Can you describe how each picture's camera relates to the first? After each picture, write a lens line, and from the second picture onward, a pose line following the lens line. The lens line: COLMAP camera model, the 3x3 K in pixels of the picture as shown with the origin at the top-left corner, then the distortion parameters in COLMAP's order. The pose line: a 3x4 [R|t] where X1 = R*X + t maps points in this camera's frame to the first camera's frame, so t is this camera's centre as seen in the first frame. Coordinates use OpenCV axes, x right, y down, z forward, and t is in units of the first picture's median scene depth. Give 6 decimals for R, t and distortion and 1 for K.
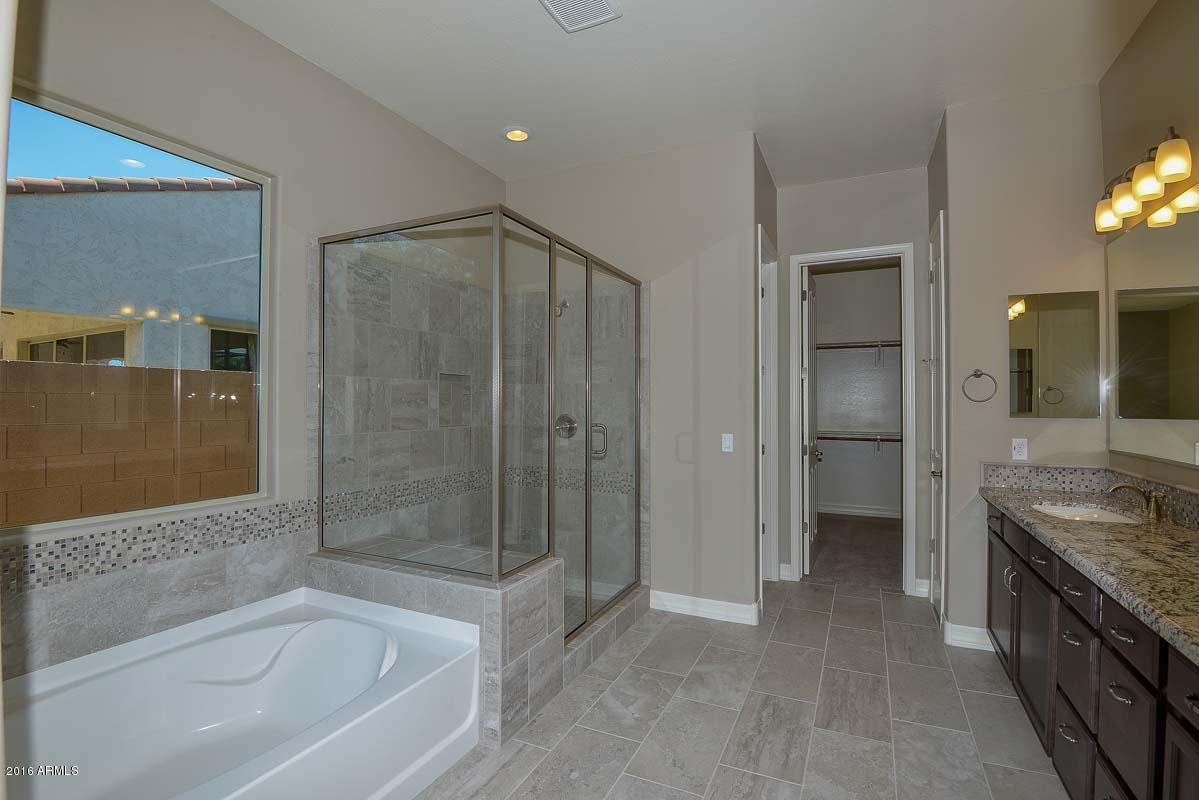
lens RADIAL K [[552.0, 0, 596.3], [0, 552.0, 399.9], [0, 0, 1]] dist [-0.001697, -0.025889]
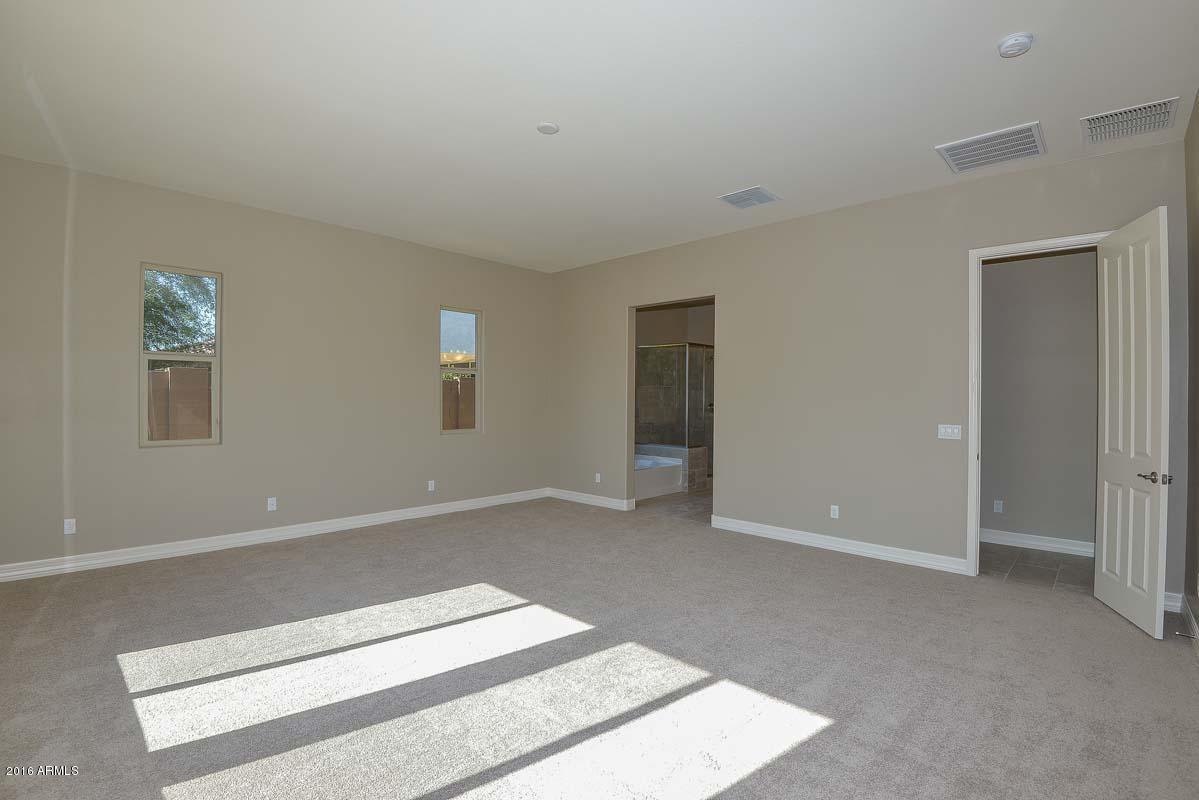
lens RADIAL K [[552.0, 0, 596.3], [0, 552.0, 399.9], [0, 0, 1]] dist [-0.001697, -0.025889]
pose [[0.953164, 0.004983, -0.302413, 0.029984], [-0.002865, 0.999968, 0.007449, -0.000434], [0.302441, -0.006234, 0.953148, -0.228366]]
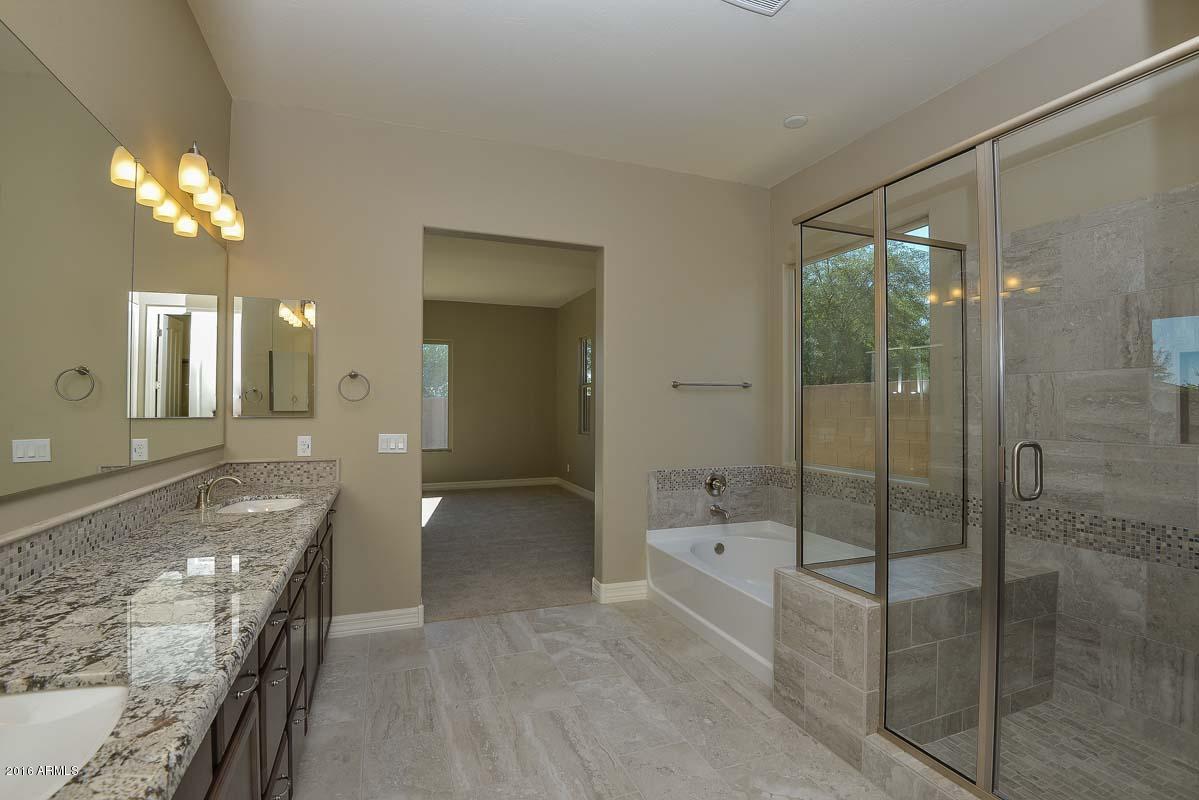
lens RADIAL K [[552.0, 0, 596.3], [0, 552.0, 399.9], [0, 0, 1]] dist [-0.001697, -0.025889]
pose [[-0.683616, -0.012412, -0.729737, 0.077845], [0.001648, 0.999827, -0.018550, 0.001606], [0.729840, -0.013884, -0.683477, 0.129242]]
